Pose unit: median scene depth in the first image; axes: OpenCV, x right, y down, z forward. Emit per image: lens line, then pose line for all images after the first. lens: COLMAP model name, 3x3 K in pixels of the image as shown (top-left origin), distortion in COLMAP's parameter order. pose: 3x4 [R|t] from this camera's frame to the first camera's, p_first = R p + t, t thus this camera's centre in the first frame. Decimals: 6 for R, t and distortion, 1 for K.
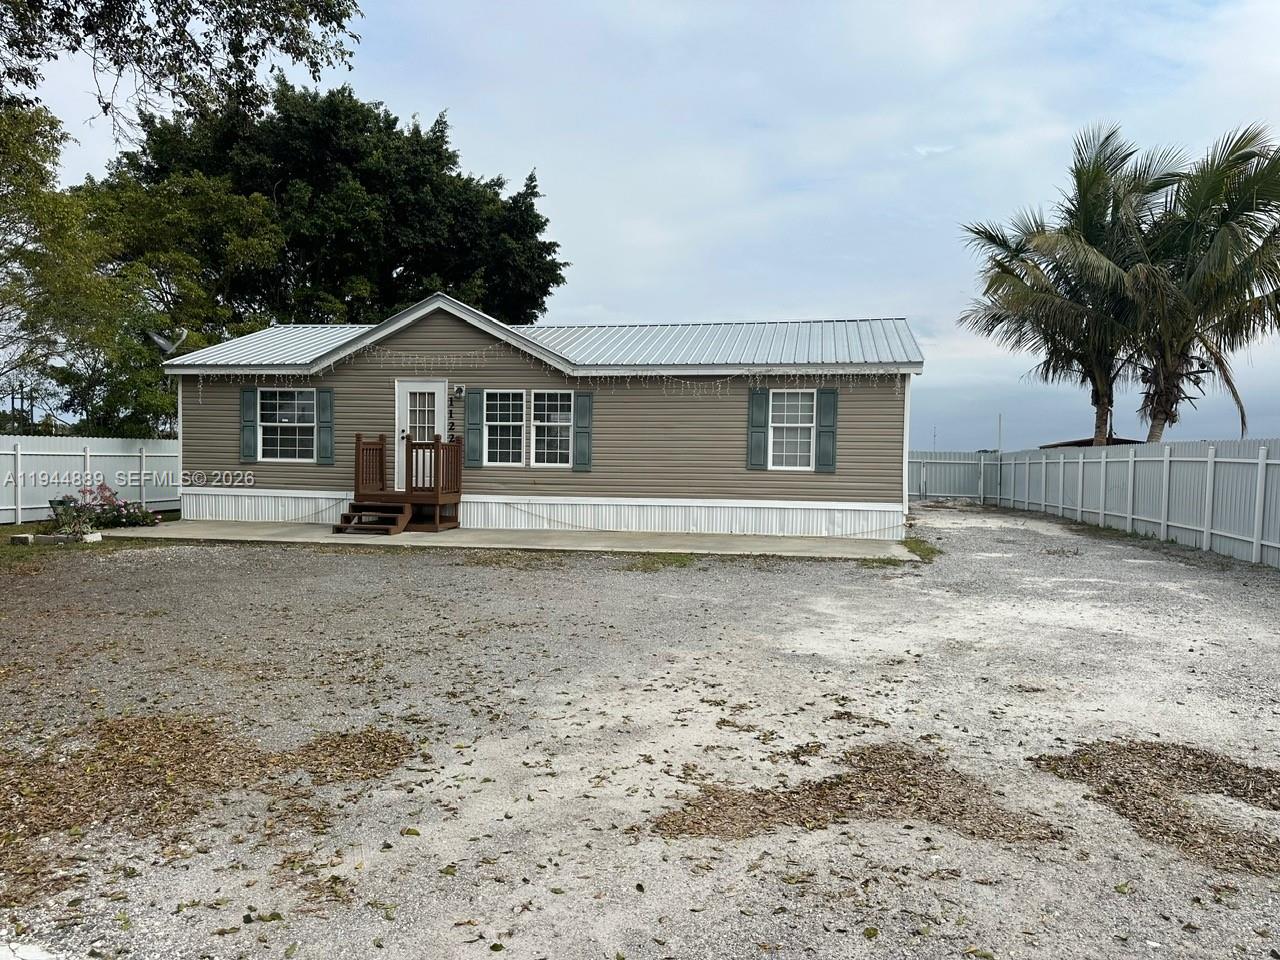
lens RADIAL K [[909.1, 0, 637.5], [0, 909.1, 476.8], [0, 0, 1]] dist [0.039788, -0.033765]
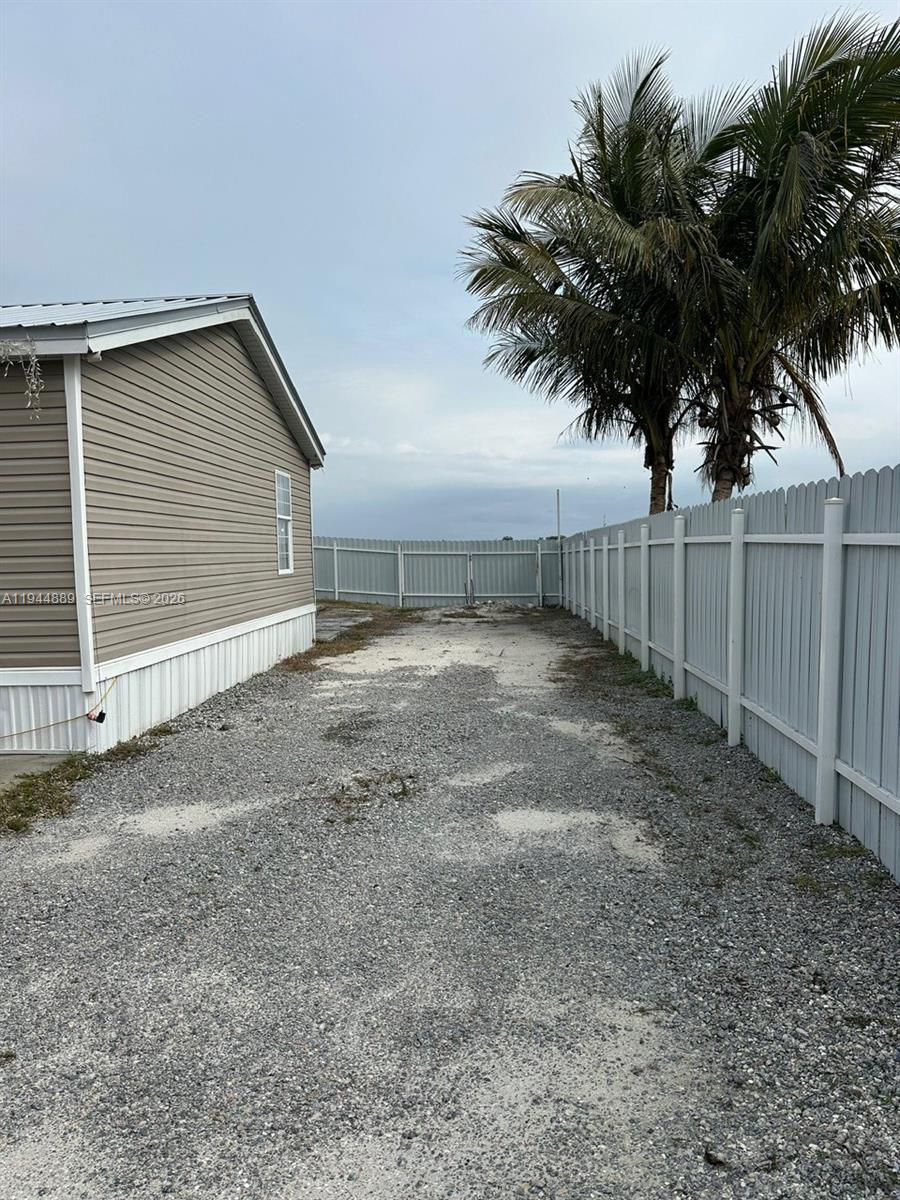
lens RADIAL K [[767.3, 0, 450.1], [0, 767.3, 606.9], [0, 0, 1]] dist [0.000721, -0.047878]
pose [[0.995660, -0.043682, 0.082172, 0.309846], [0.039650, 0.997958, 0.050071, -0.006595], [-0.084191, -0.046596, 0.995360, 0.442254]]
